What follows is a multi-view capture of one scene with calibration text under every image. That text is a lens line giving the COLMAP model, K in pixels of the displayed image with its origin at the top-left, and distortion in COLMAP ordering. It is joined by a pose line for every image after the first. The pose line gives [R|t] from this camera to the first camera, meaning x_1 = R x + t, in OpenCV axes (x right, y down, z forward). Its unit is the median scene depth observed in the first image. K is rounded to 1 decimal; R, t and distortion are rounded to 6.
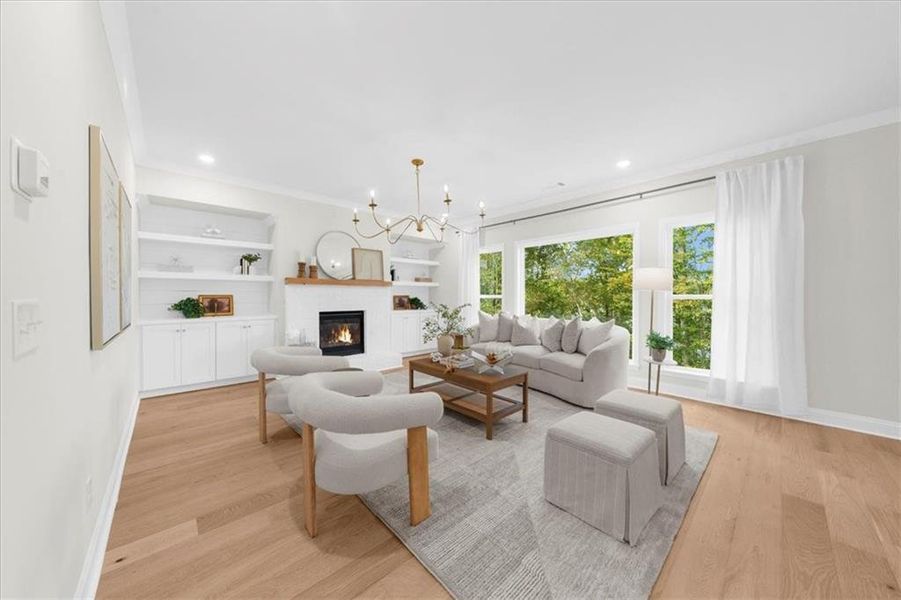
lens RADIAL K [[306.6, 0, 453.8], [0, 306.6, 298.0], [0, 0, 1]] dist [-0.001306, -0.000005]
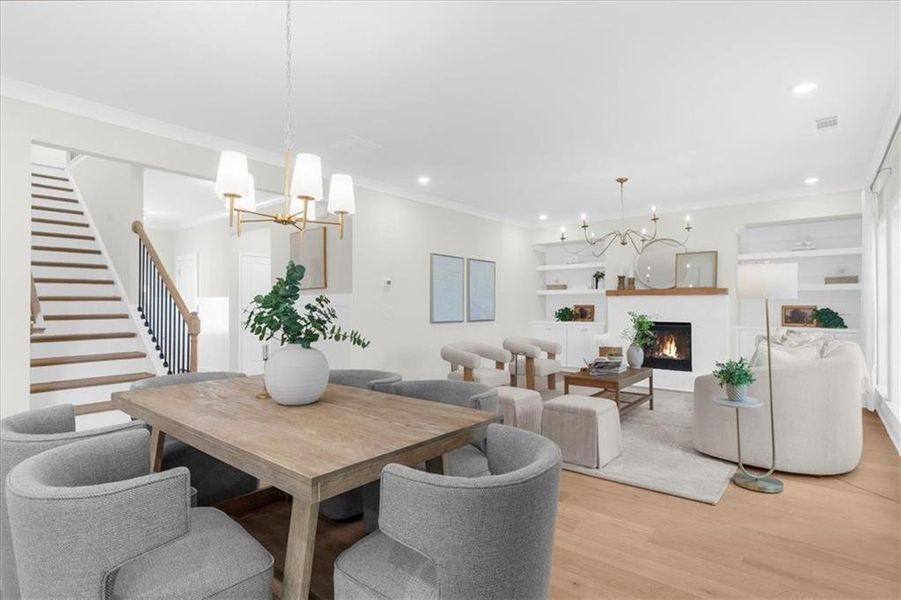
lens RADIAL K [[458.4, 0, 449.8], [0, 458.4, 299.8], [0, 0, 1]] dist [-0.000441, -0.000038]
pose [[0.133483, -0.011671, -0.990982, 0.942846], [-0.004926, 0.999910, -0.012440, -0.005228], [0.991039, 0.006542, 0.133413, 0.144948]]
